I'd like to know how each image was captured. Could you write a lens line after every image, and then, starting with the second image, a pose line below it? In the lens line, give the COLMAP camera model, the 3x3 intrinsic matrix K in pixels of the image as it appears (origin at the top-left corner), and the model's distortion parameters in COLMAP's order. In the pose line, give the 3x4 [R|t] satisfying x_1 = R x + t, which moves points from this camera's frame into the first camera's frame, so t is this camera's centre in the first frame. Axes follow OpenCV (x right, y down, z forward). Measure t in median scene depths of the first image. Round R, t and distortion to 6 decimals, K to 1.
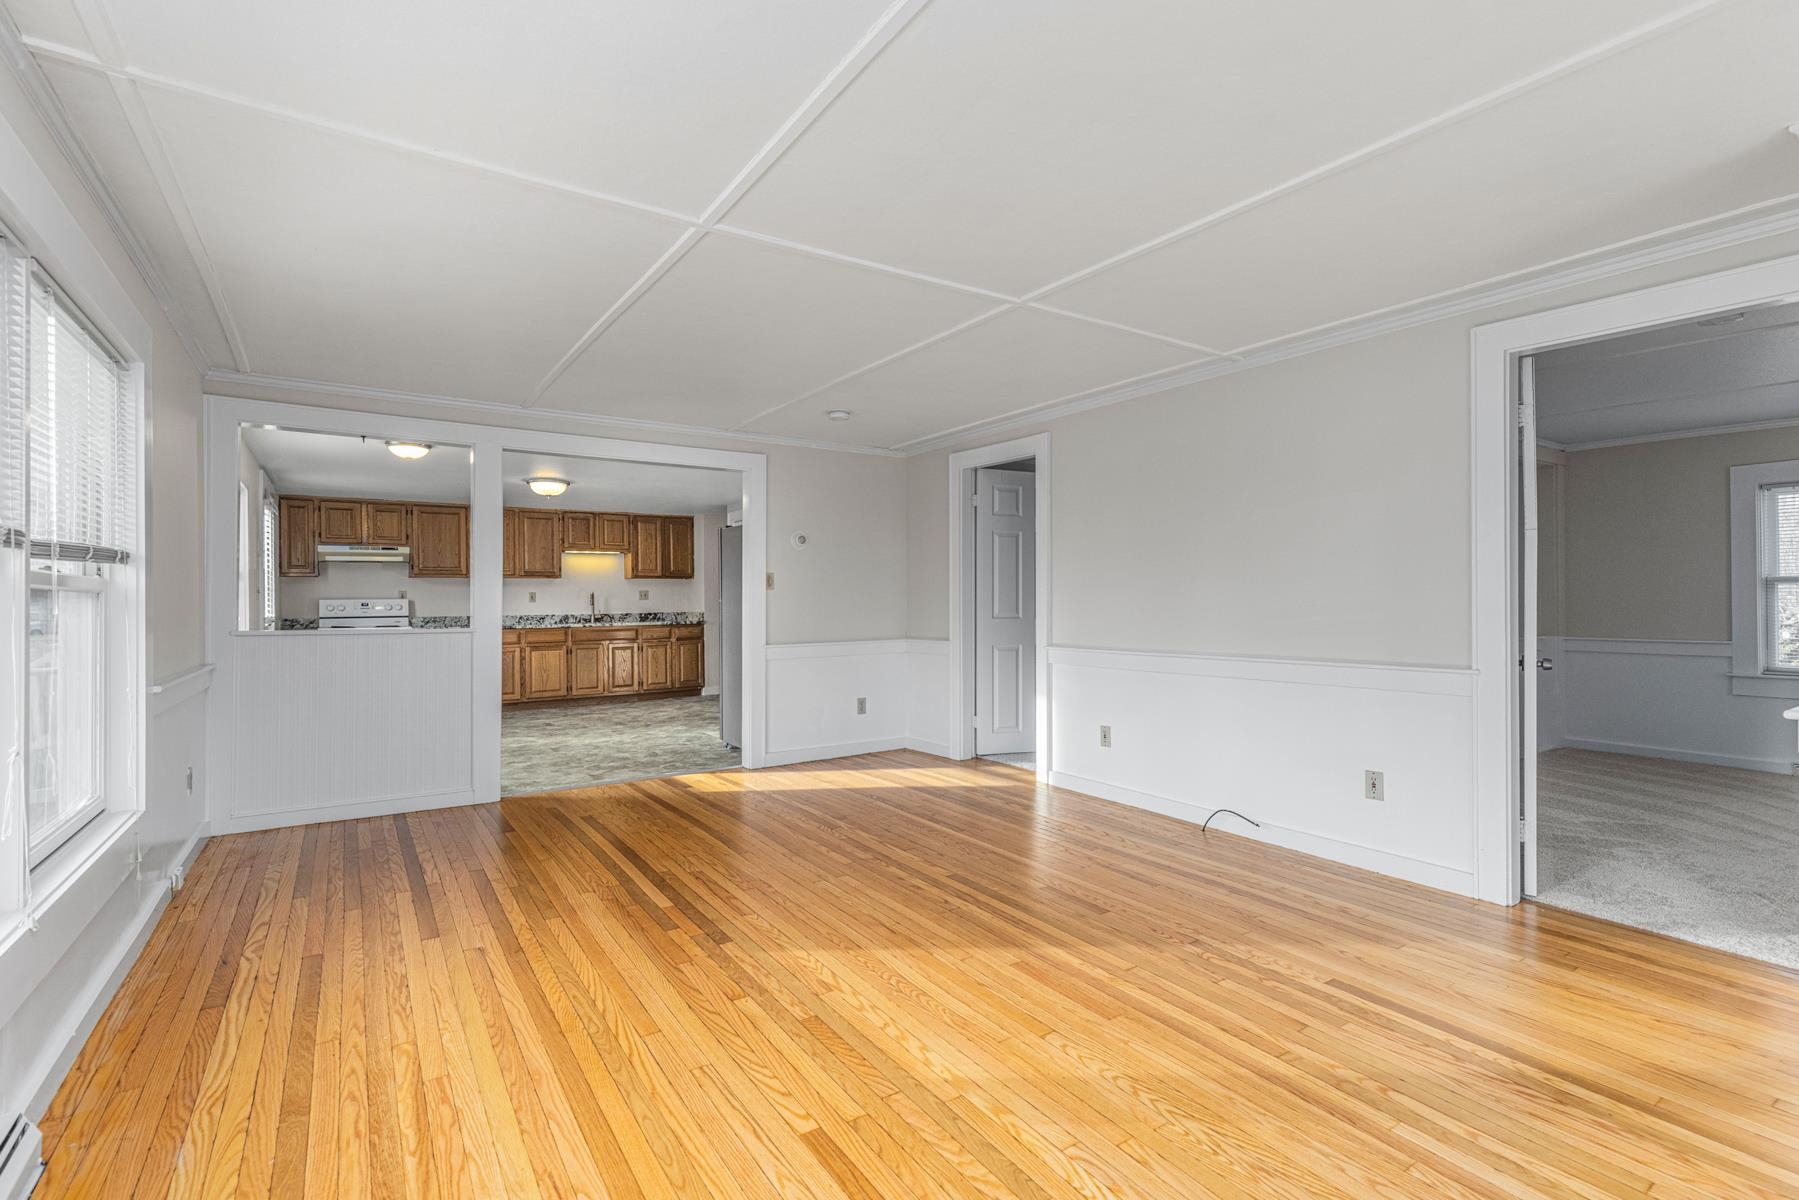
lens RADIAL K [[825.7, 0, 899.5], [0, 825.7, 600.0], [0, 0, 1]] dist [0.014138, -0.000353]
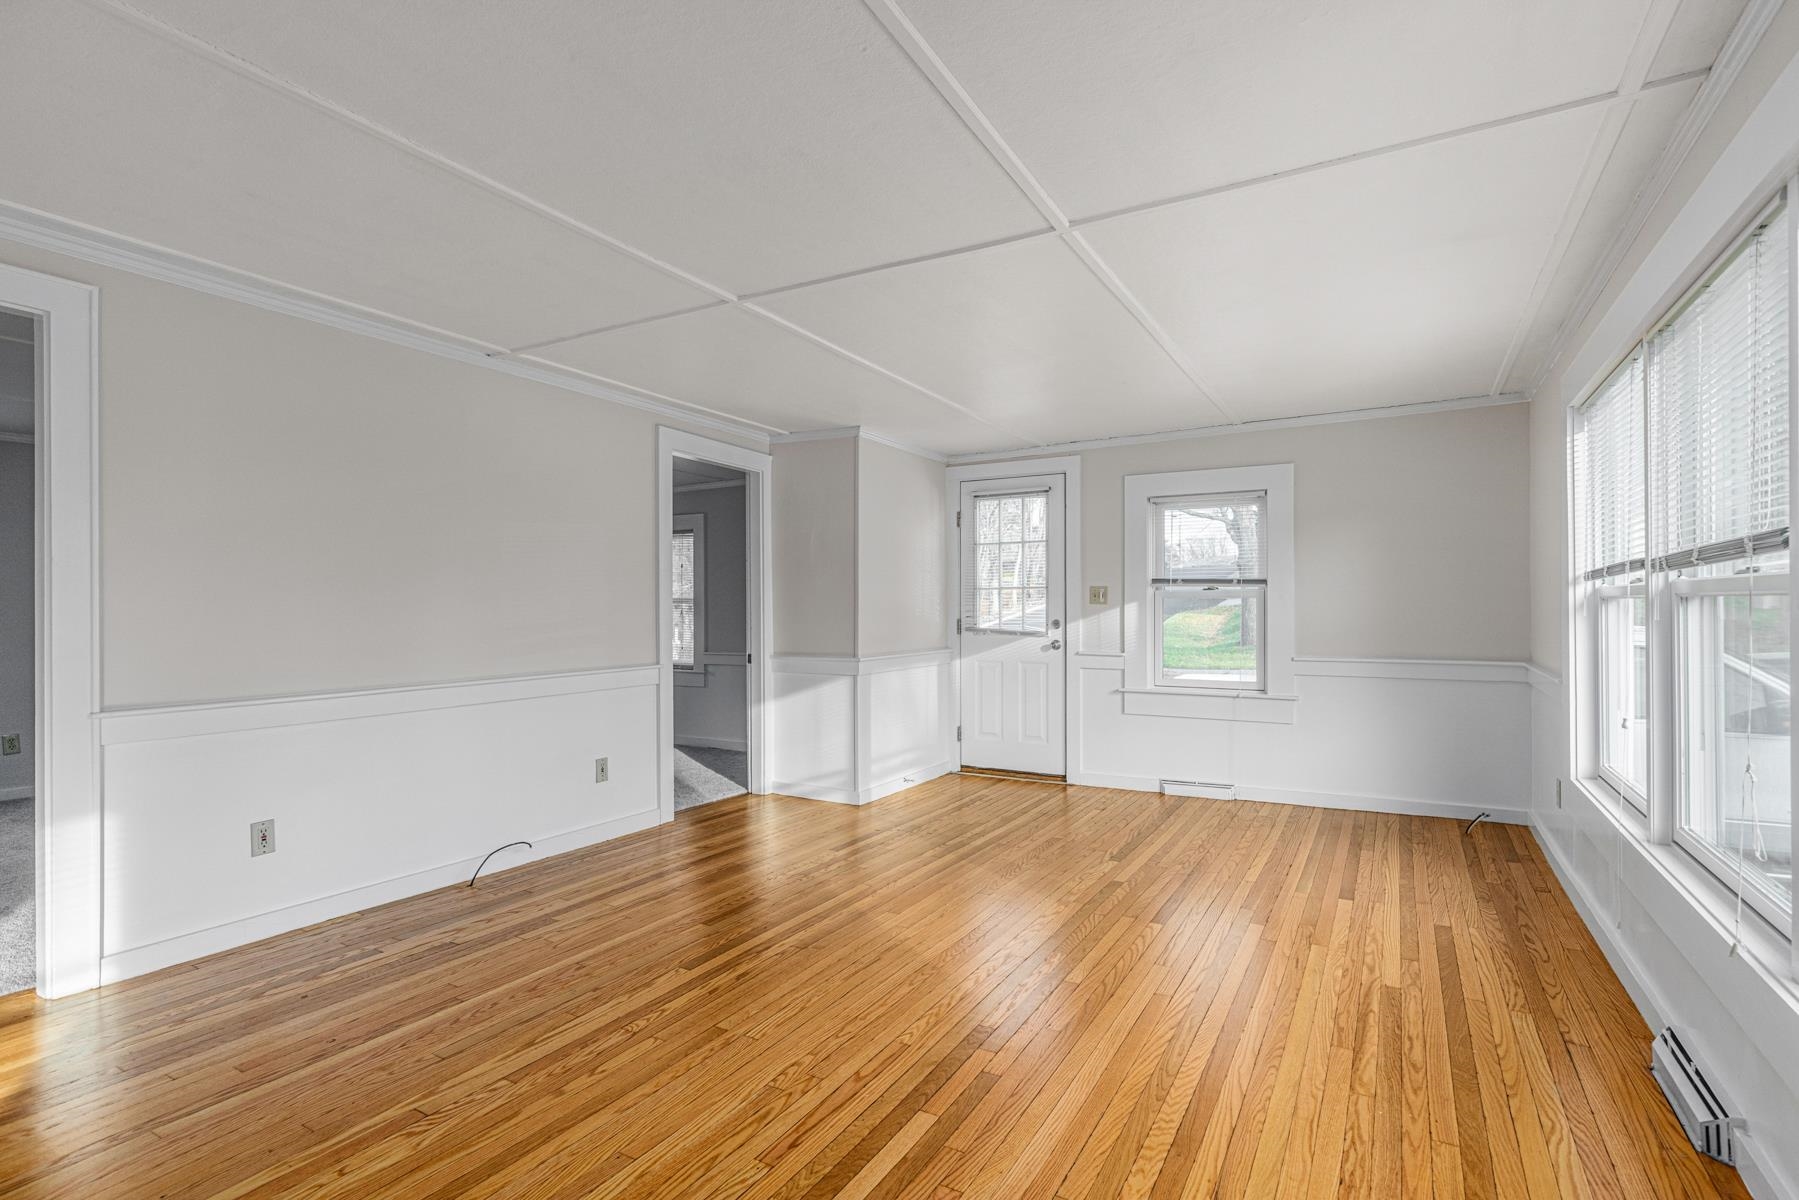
lens RADIAL K [[914.1, 0, 899.5], [0, 914.1, 600.0], [0, 0, 1]] dist [0.003821, 0.000791]
pose [[-0.463960, 0.017393, 0.885685, -0.807209], [0.008297, 0.999849, -0.015288, 0.000119], [-0.885817, 0.000256, -0.464034, 1.228708]]
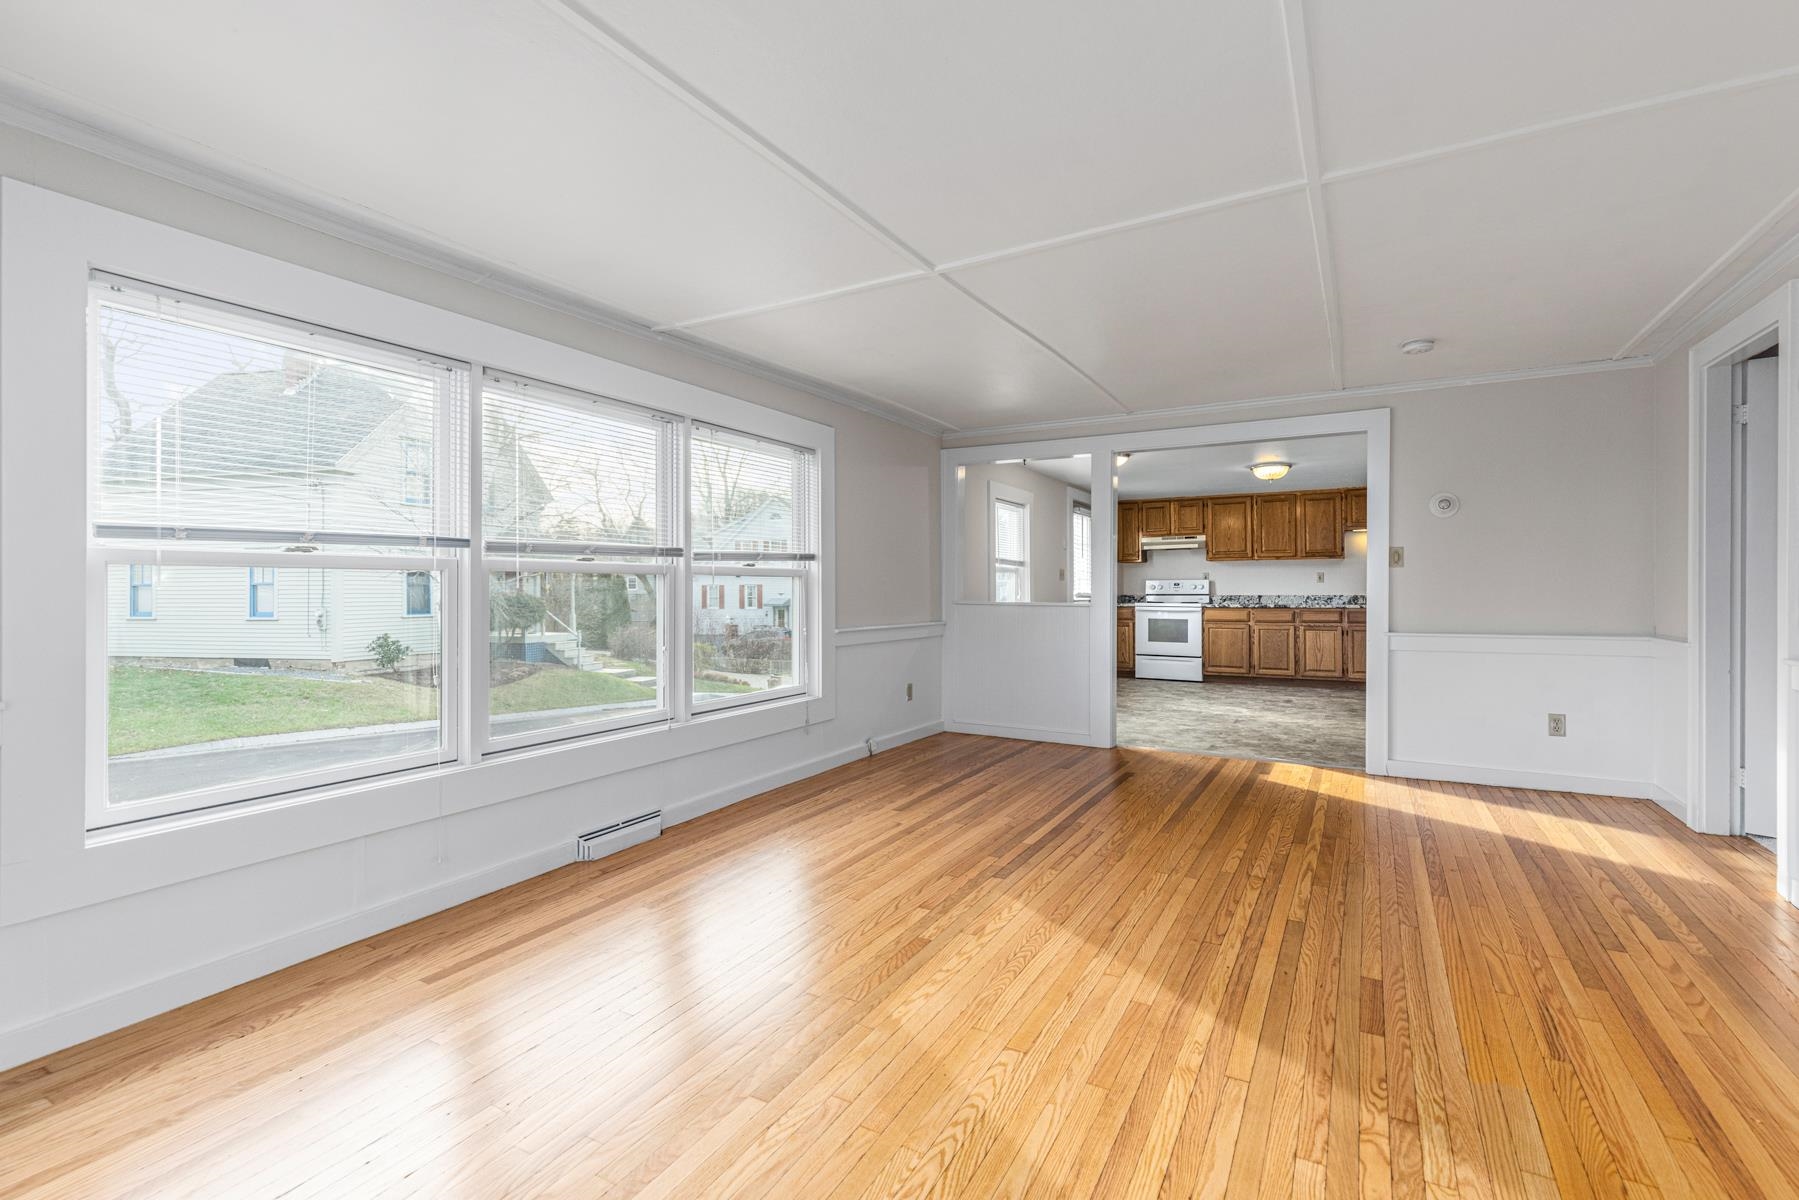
lens RADIAL K [[788.7, 0, 898.0], [0, 788.7, 586.3], [0, 0, 1]] dist [0.012665, -0.000474]
pose [[0.458540, 0.004131, -0.888664, 0.569901], [0.001857, 0.999983, 0.005607, 0.003170], [0.888672, -0.004221, 0.458524, 0.308417]]
